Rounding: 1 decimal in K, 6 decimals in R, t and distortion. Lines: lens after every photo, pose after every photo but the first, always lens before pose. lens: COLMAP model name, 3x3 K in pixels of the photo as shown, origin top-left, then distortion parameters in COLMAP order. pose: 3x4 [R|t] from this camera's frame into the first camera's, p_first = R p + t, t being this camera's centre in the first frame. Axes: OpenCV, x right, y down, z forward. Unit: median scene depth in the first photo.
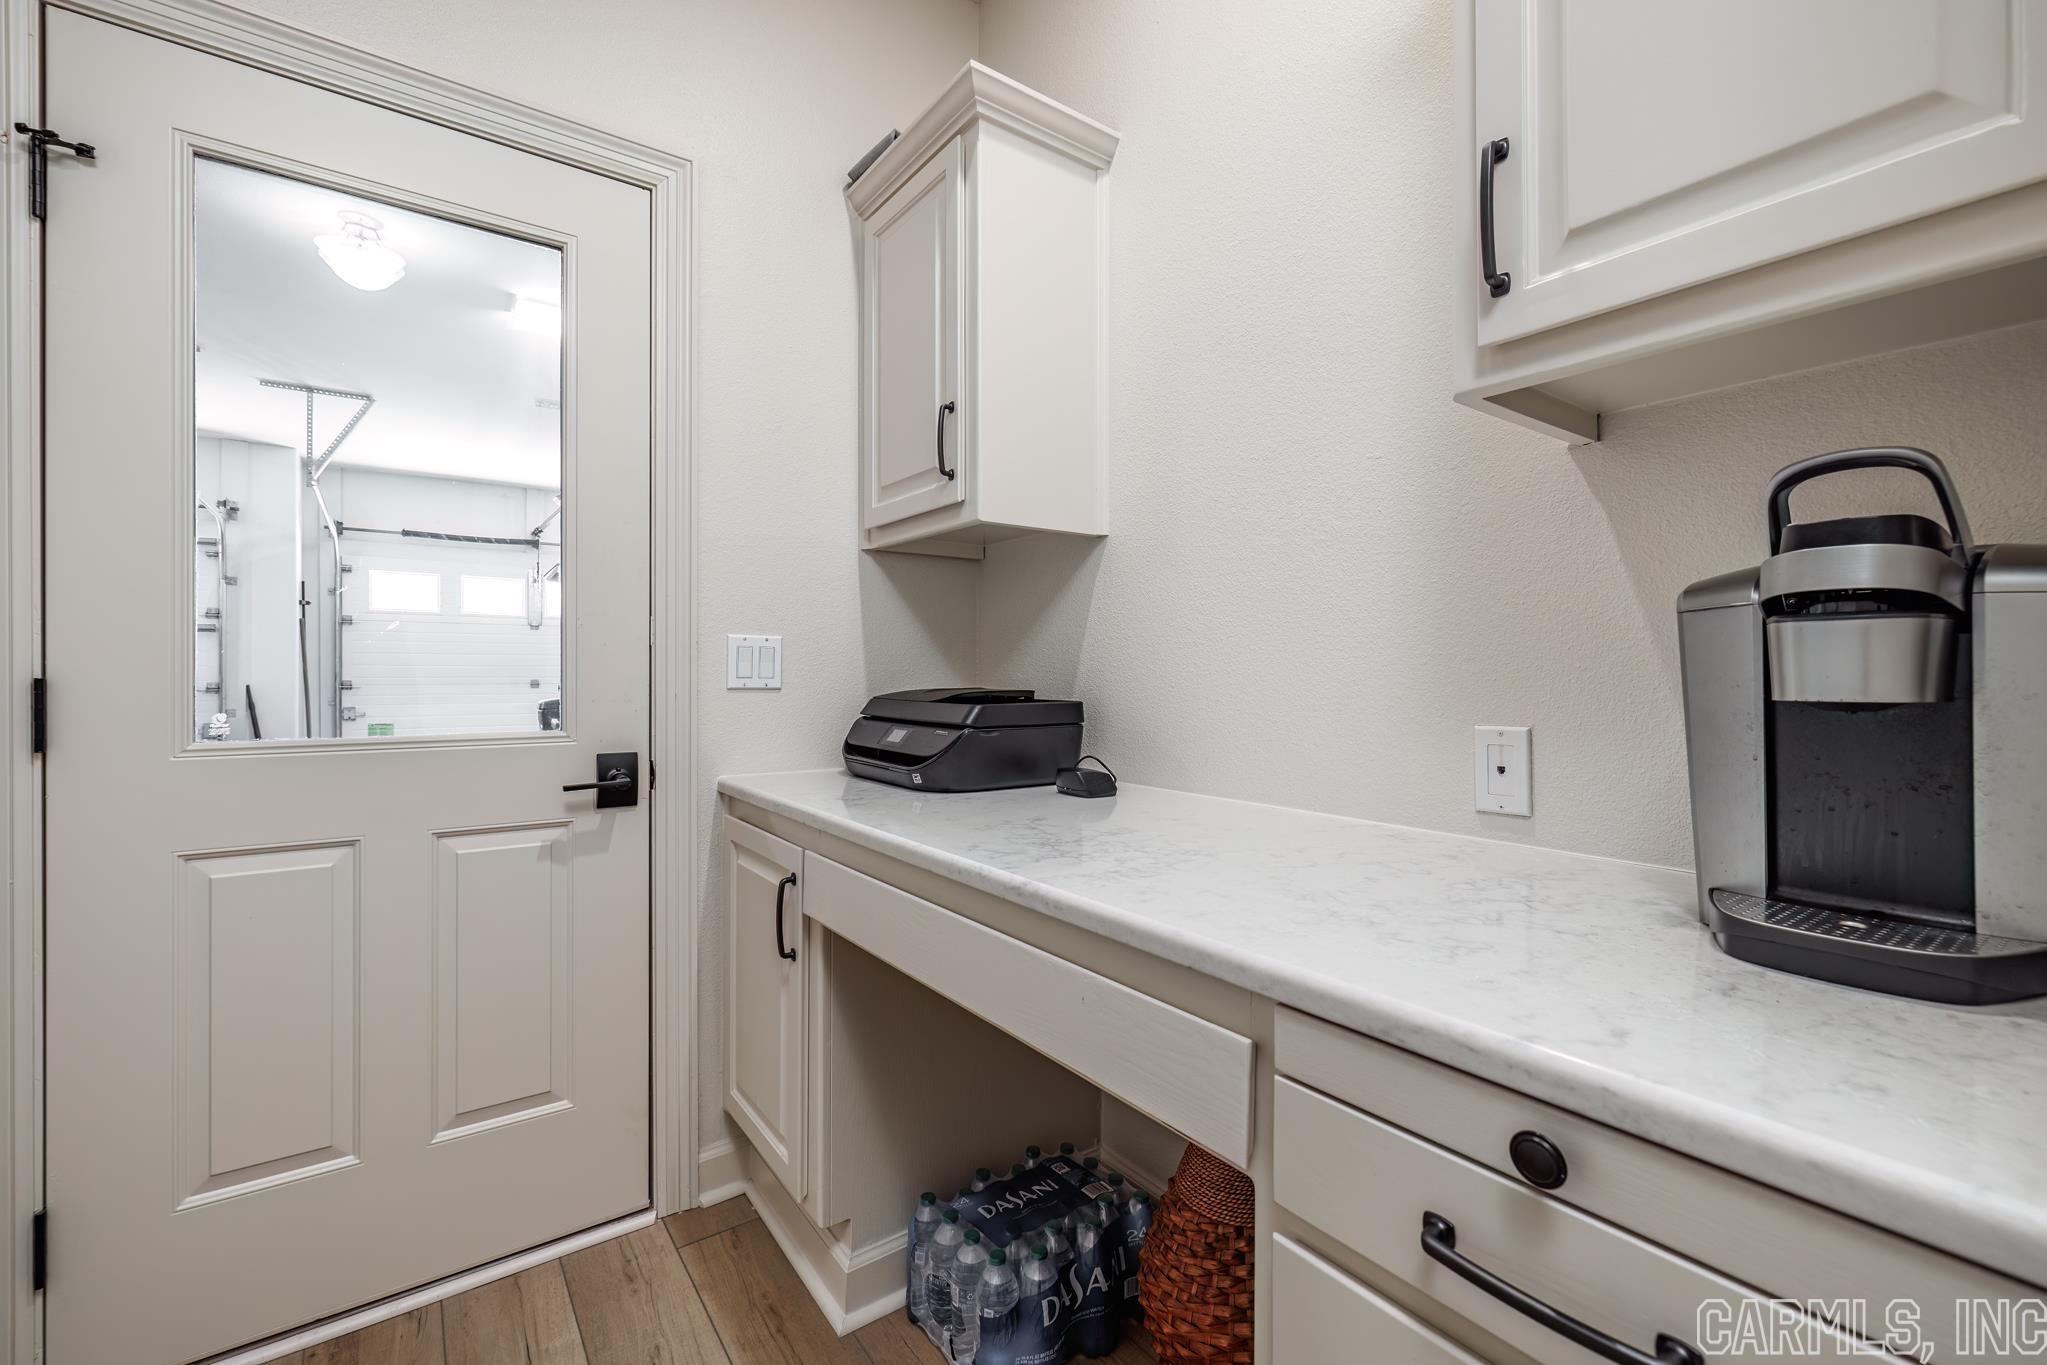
lens RADIAL K [[865.9, 0, 1039.4], [0, 865.9, 671.6], [0, 0, 1]] dist [0.000113, -0.001518]
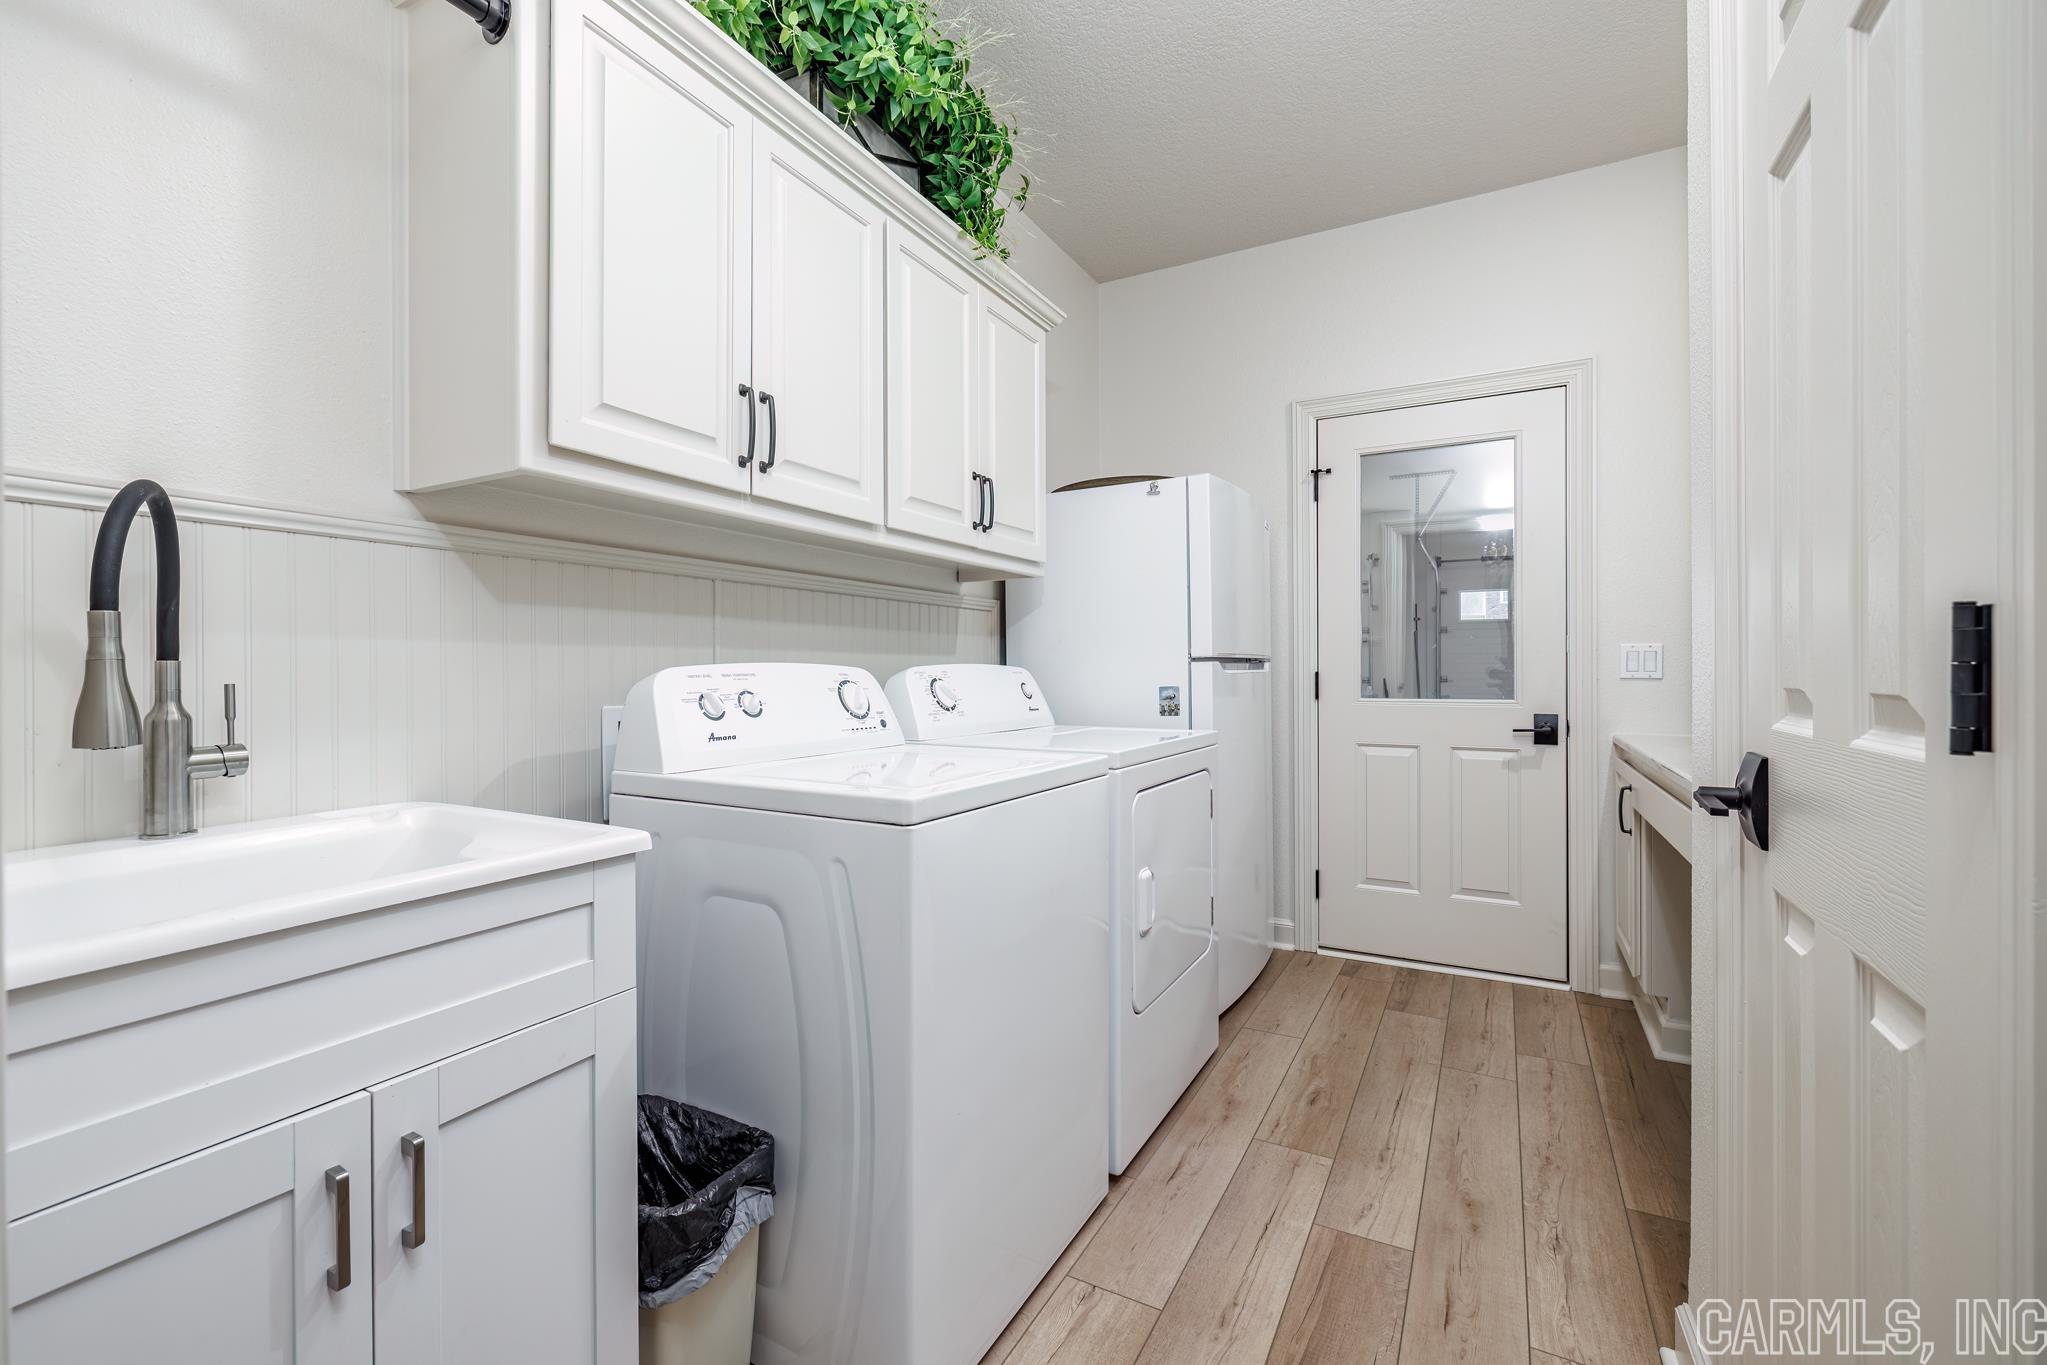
lens RADIAL K [[865.9, 0, 1031.7], [0, 865.9, 674.6], [0, 0, 1]] dist [0.000113, -0.001518]
pose [[0.428151, 0.002259, -0.903704, 0.648740], [0.002197, 0.999991, 0.003541, 0.005482], [0.903704, -0.003502, 0.428143, -0.691062]]
